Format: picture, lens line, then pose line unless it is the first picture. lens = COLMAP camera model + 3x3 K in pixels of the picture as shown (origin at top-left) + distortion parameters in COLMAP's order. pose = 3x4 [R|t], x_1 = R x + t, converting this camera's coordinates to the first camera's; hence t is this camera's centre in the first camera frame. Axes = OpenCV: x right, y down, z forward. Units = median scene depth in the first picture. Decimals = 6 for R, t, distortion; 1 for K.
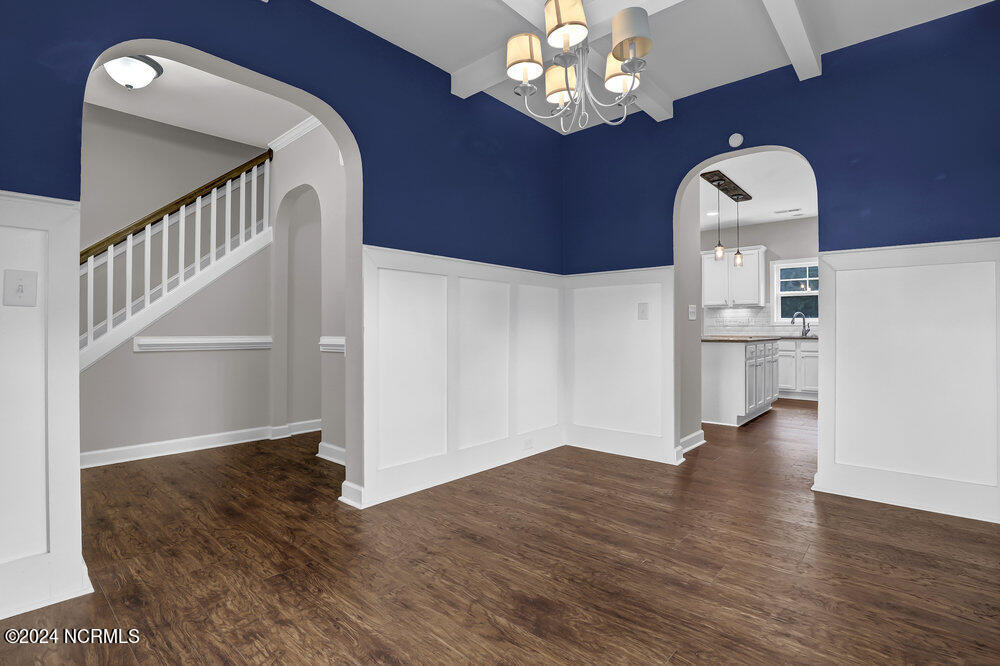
lens RADIAL K [[482.6, 0, 503.8], [0, 482.6, 335.0], [0, 0, 1]] dist [-0.001590, -0.000362]
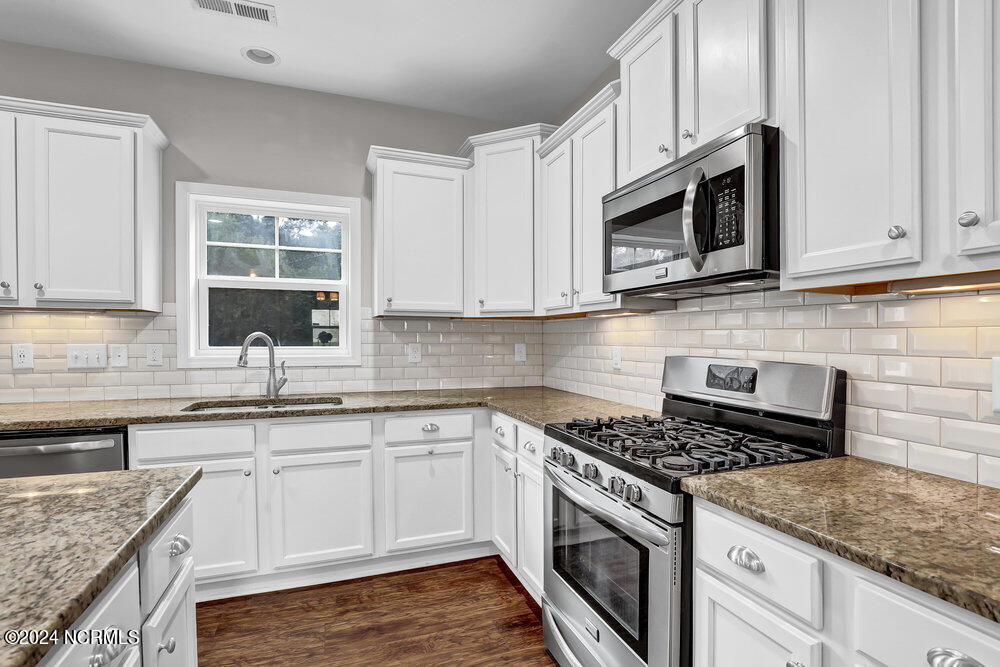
lens RADIAL K [[482.6, 0, 503.8], [0, 482.6, 335.5], [0, 0, 1]] dist [-0.001590, -0.000362]
pose [[0.479683, 0.000418, 0.877442, 0.371081], [0.005868, 0.999976, -0.003684, -0.040967], [-0.877422, 0.006916, 0.479669, 0.645415]]
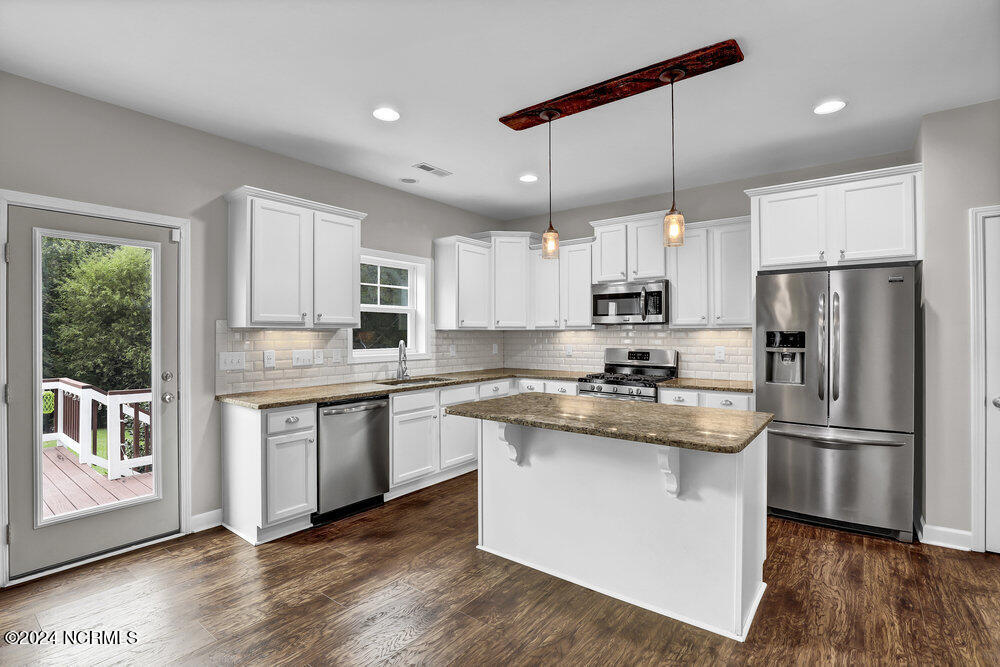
lens RADIAL K [[473.6, 0, 501.4], [0, 473.6, 328.8], [0, 0, 1]] dist [-0.000734, -0.000112]
pose [[-0.057619, 0.002130, 0.998336, 0.012130], [0.009530, 0.999953, -0.001583, -0.057613], [-0.998293, 0.009423, -0.057636, 0.875703]]
